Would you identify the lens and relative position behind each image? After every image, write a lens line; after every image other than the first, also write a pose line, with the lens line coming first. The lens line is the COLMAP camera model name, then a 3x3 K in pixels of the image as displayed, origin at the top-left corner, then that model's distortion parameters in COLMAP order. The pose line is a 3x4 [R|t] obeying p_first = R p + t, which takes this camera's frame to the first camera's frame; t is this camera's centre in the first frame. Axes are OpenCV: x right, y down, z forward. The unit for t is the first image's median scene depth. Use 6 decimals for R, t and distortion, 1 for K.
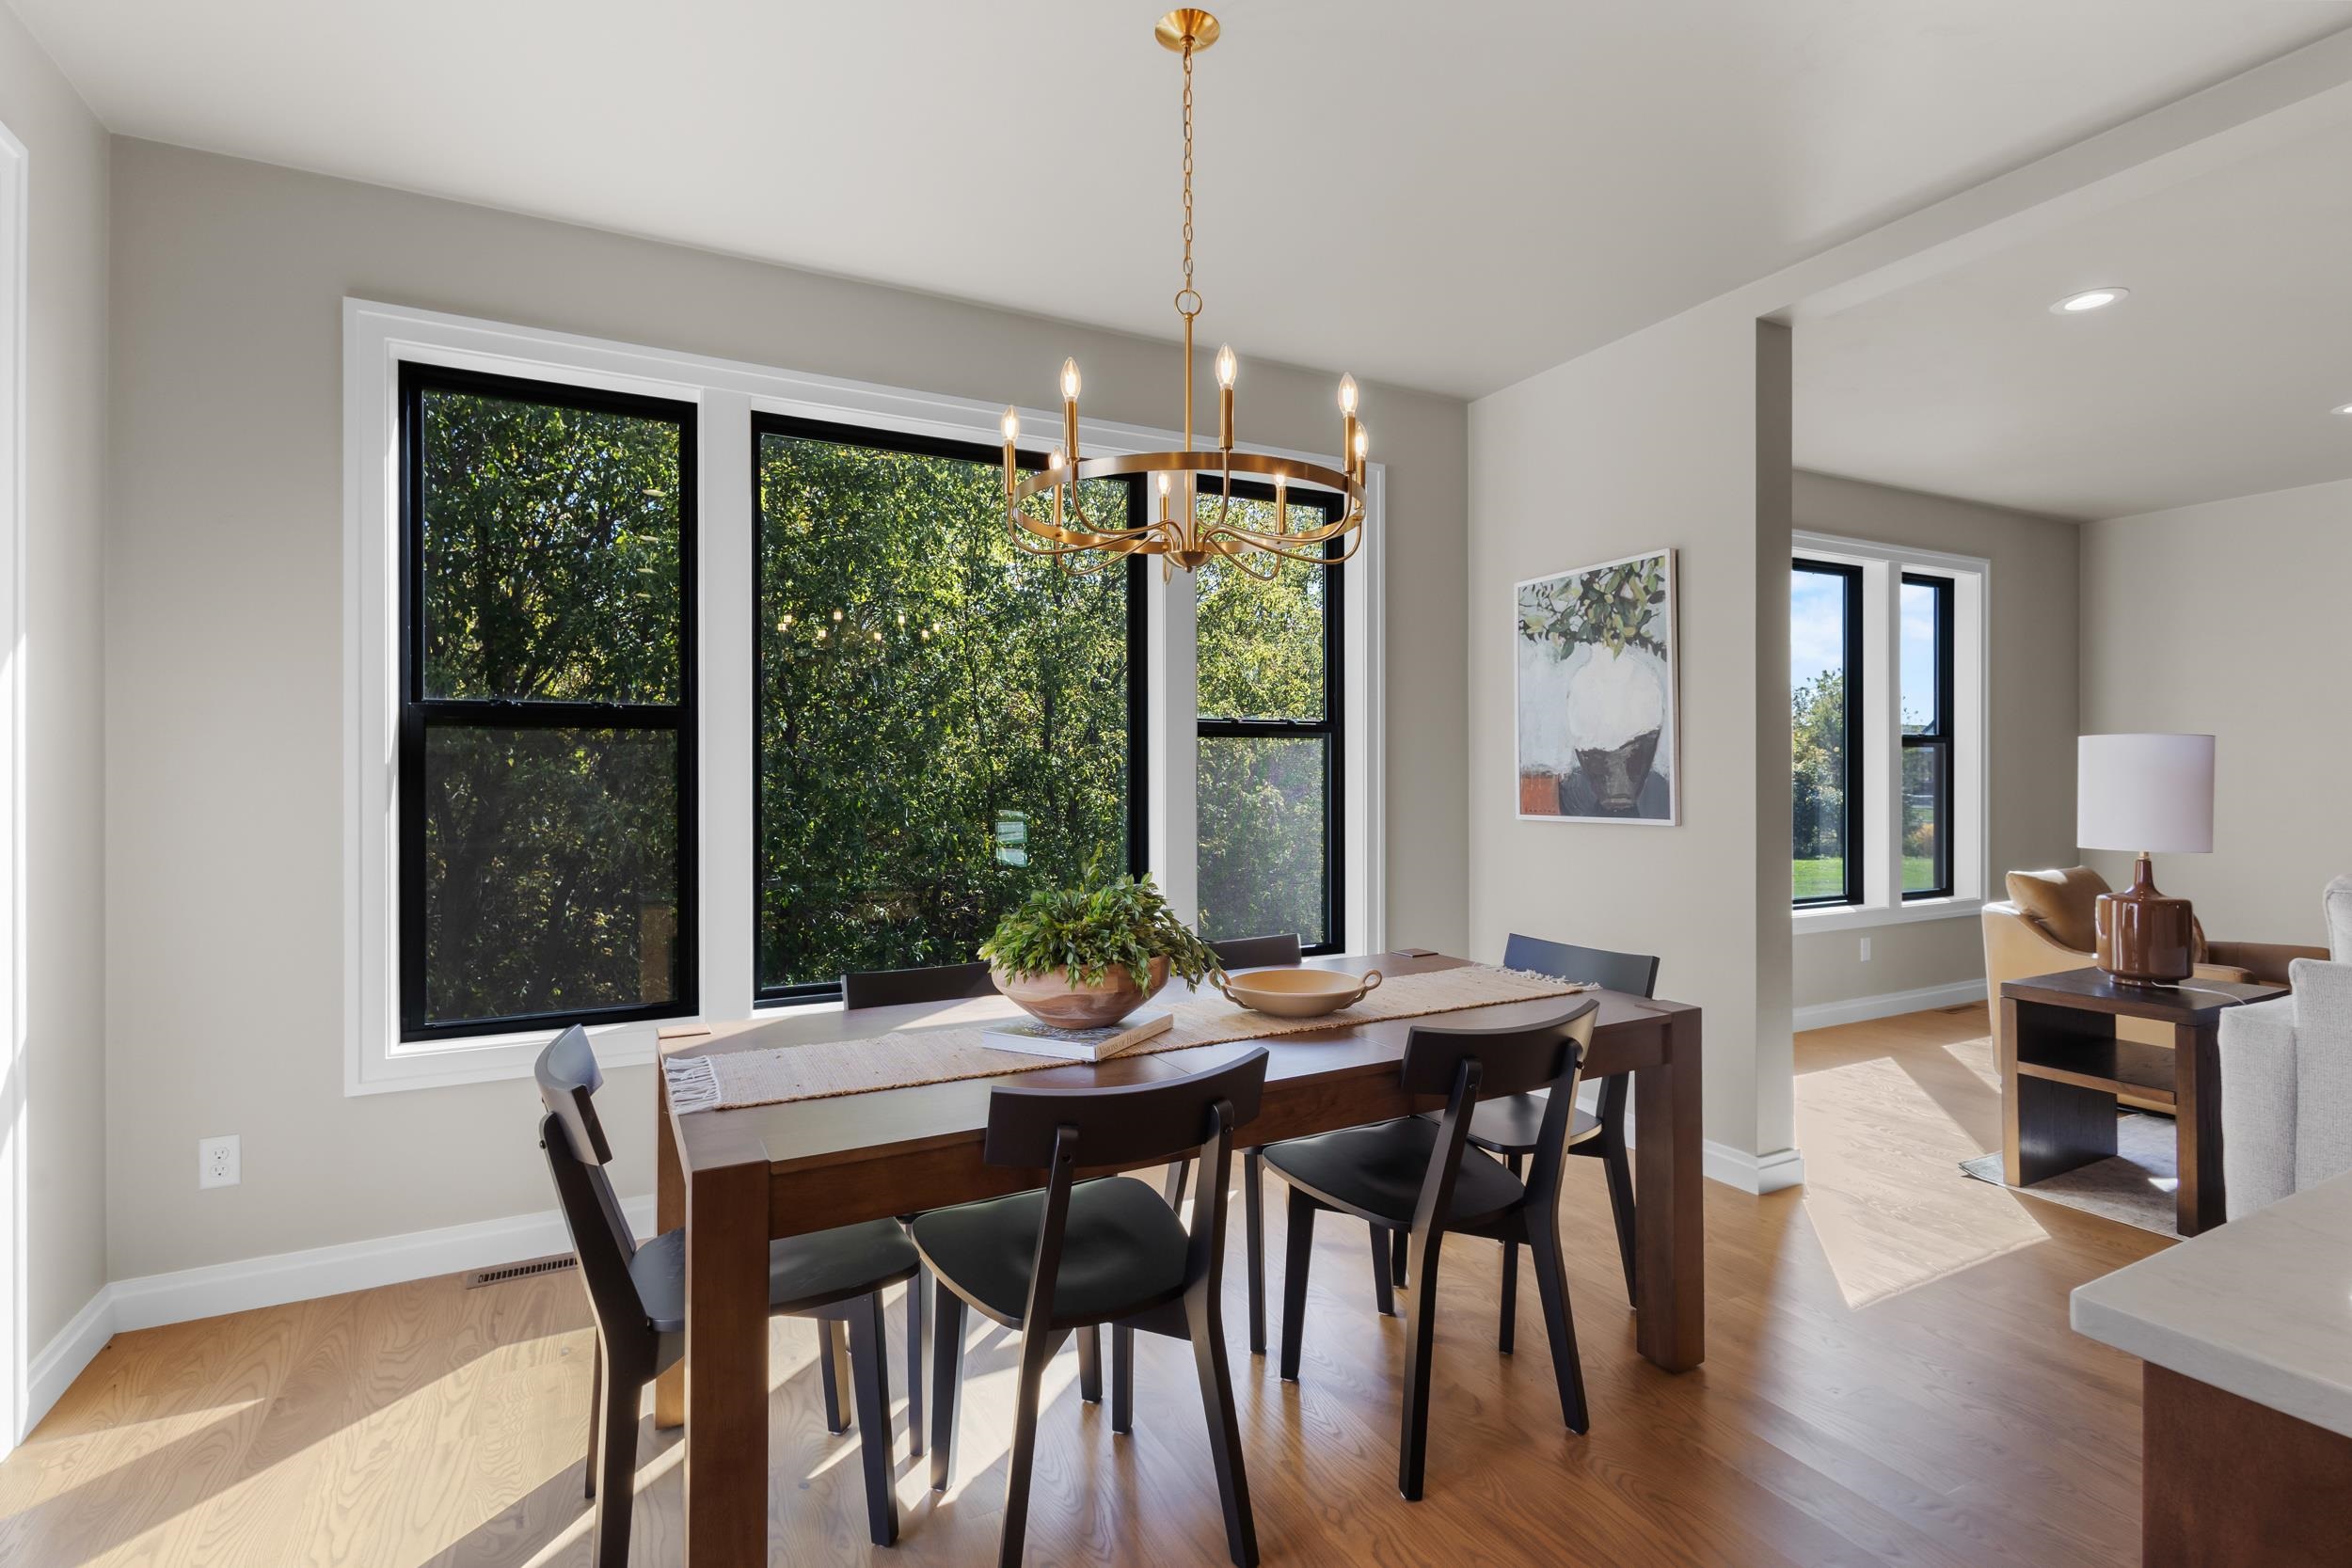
lens RADIAL K [[1090.3, 0, 1177.7], [0, 1090.3, 770.7], [0, 0, 1]] dist [0.003703, 0.000276]
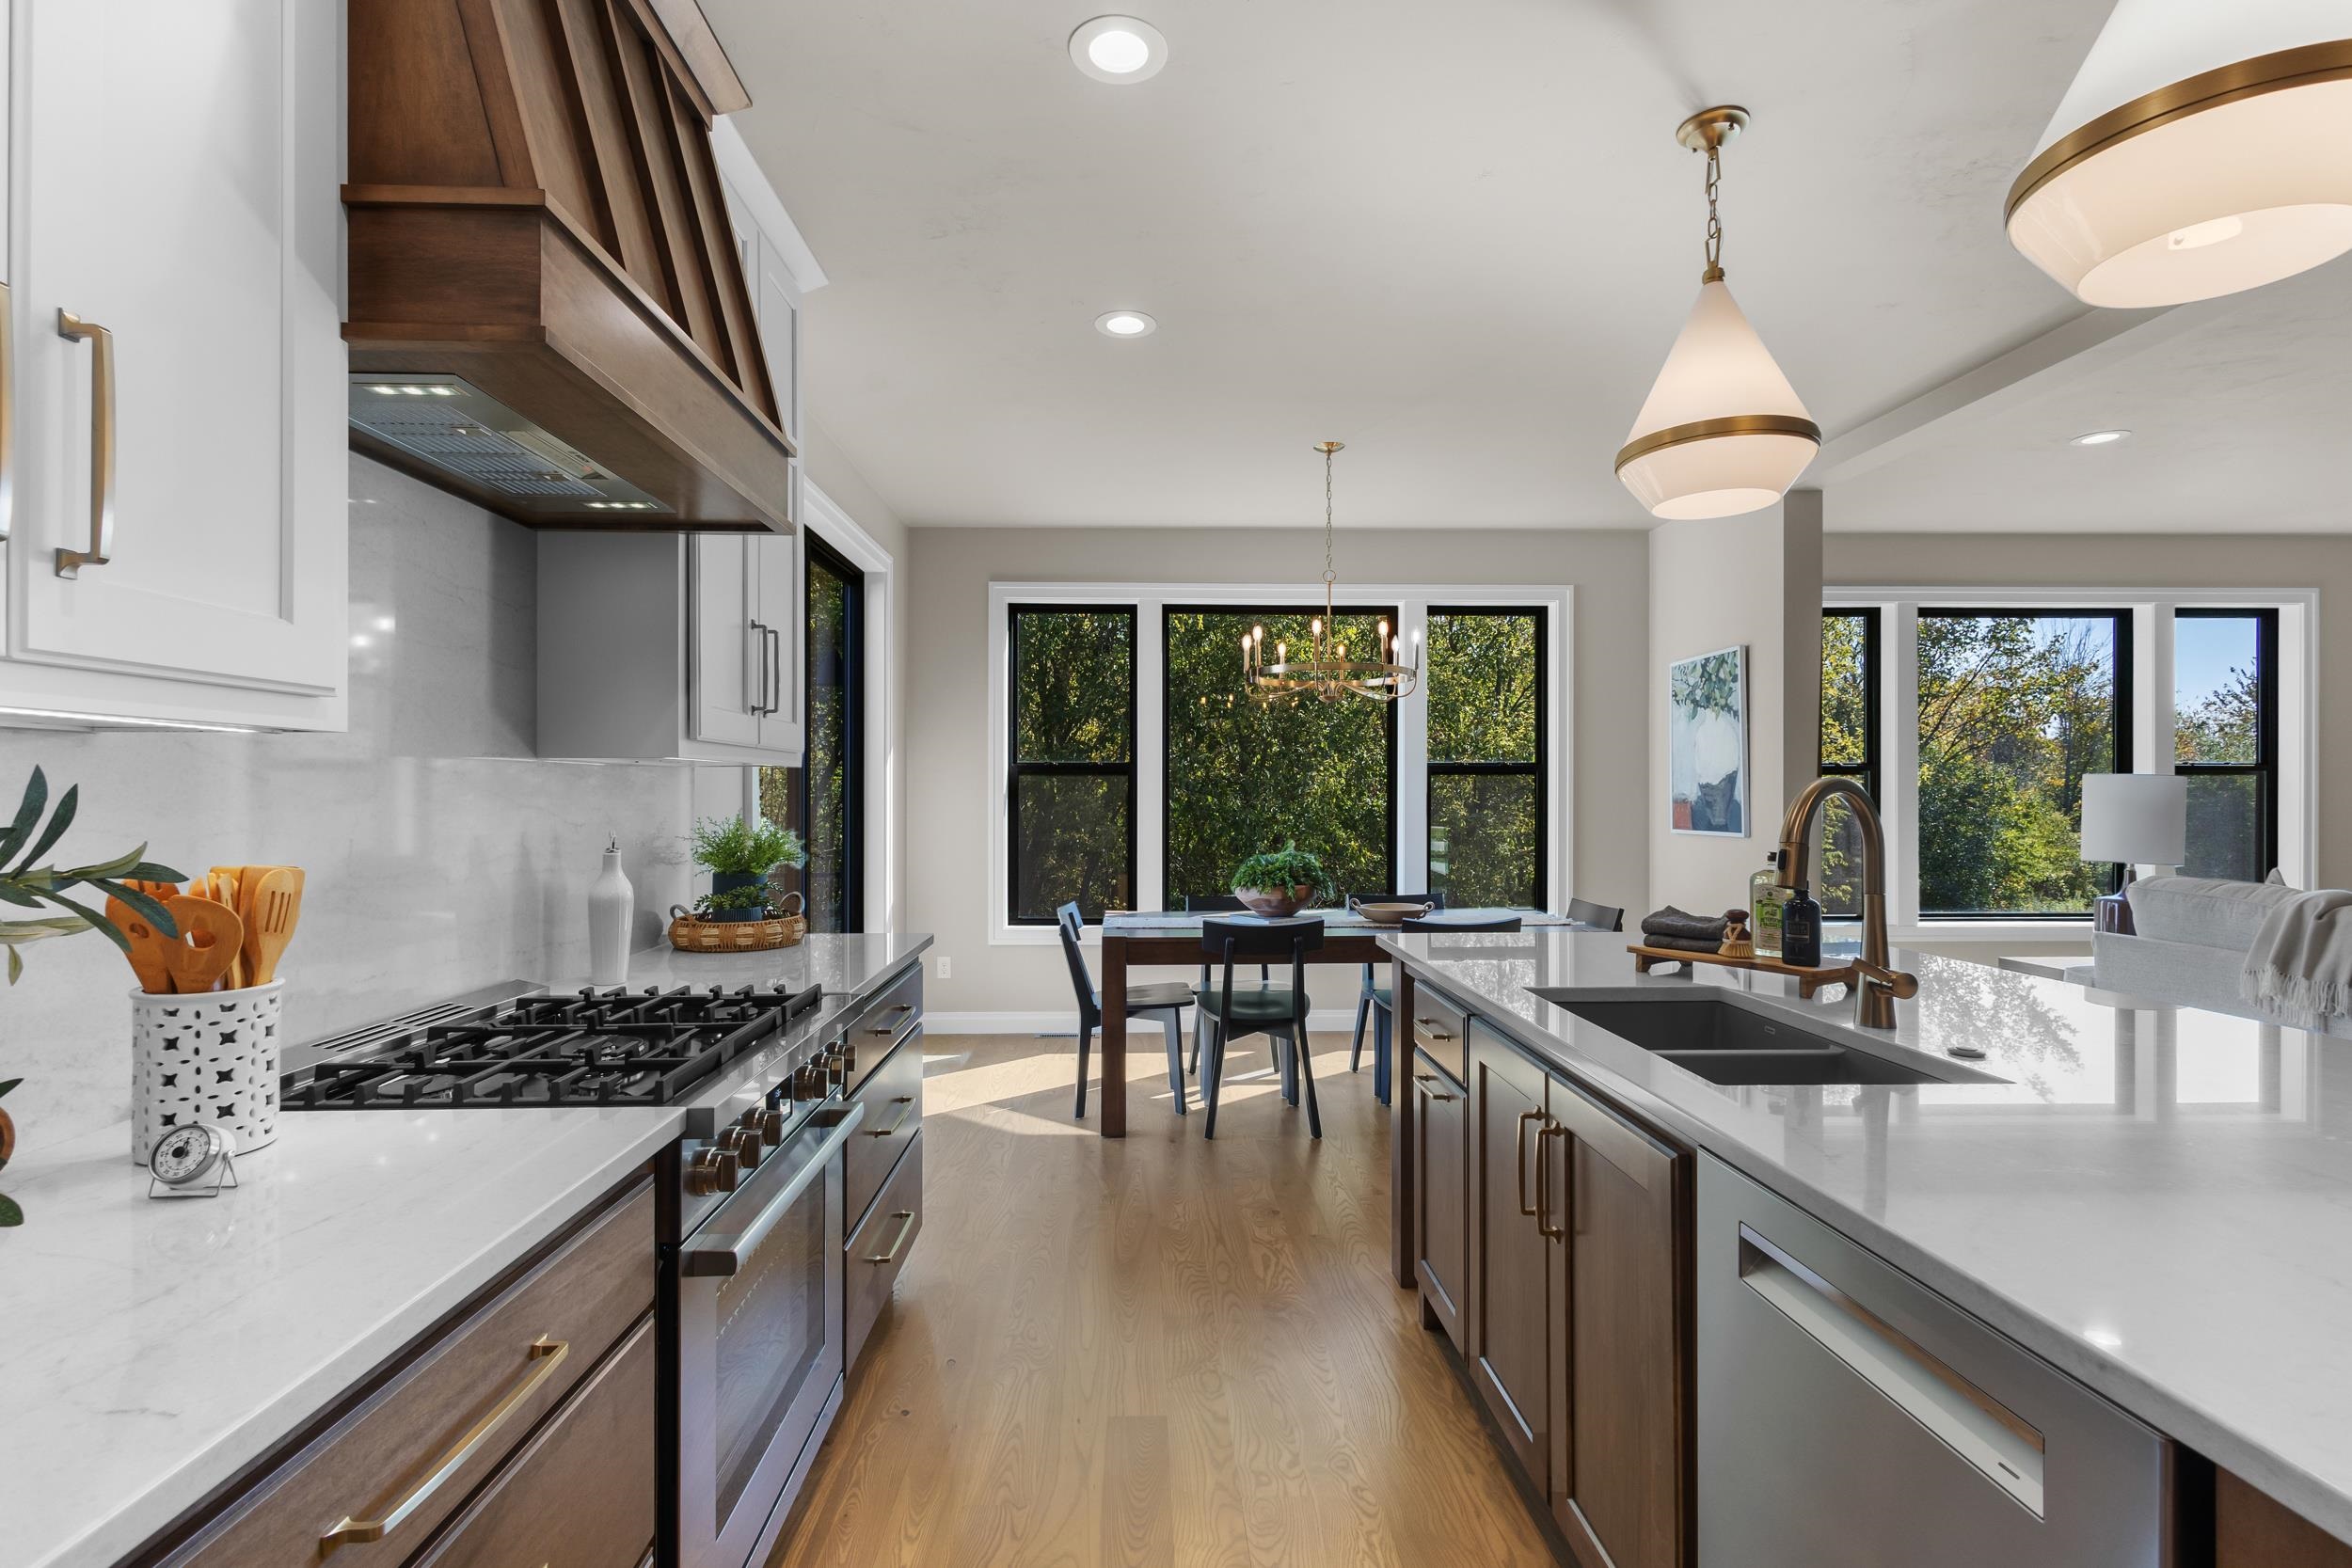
lens RADIAL K [[1077.7, 0, 1172.7], [0, 1077.7, 790.1], [0, 0, 1]] dist [0.002349, 0.000373]
pose [[0.902305, 0.001535, -0.431096, 0.385195], [-0.001539, 0.999999, 0.000338, -0.011242], [0.431096, 0.000359, 0.902306, -0.604834]]
